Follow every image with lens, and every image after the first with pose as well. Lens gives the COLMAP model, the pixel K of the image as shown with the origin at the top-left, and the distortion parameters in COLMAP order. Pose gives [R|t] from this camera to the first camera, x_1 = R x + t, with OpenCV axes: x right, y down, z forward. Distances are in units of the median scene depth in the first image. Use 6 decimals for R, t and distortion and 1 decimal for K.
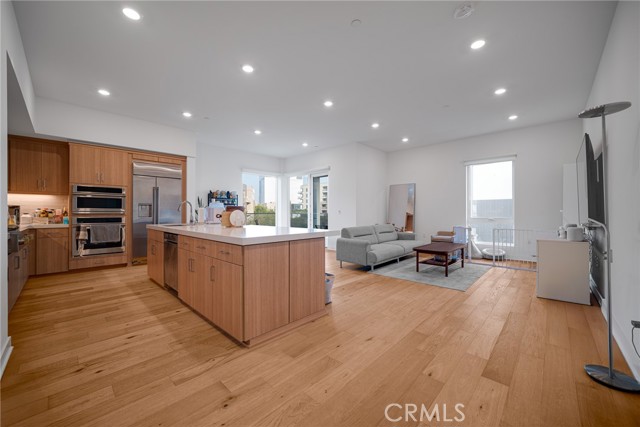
lens RADIAL K [[247.8, 0, 321.9], [0, 247.8, 211.9], [0, 0, 1]] dist [-0.010180, -0.000042]
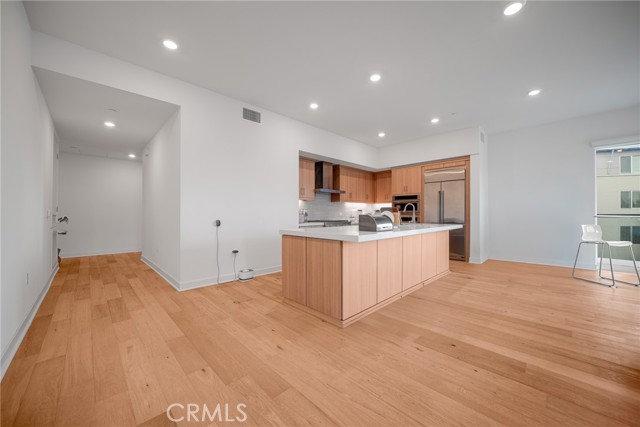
lens RADIAL K [[247.8, 0, 320.7], [0, 247.8, 214.4], [0, 0, 1]] dist [-0.010180, -0.000042]
pose [[-0.052957, 0.002453, -0.998594, 1.056467], [0.003933, 0.999990, 0.002248, 0.004176], [0.998589, -0.003809, -0.052966, 1.132722]]
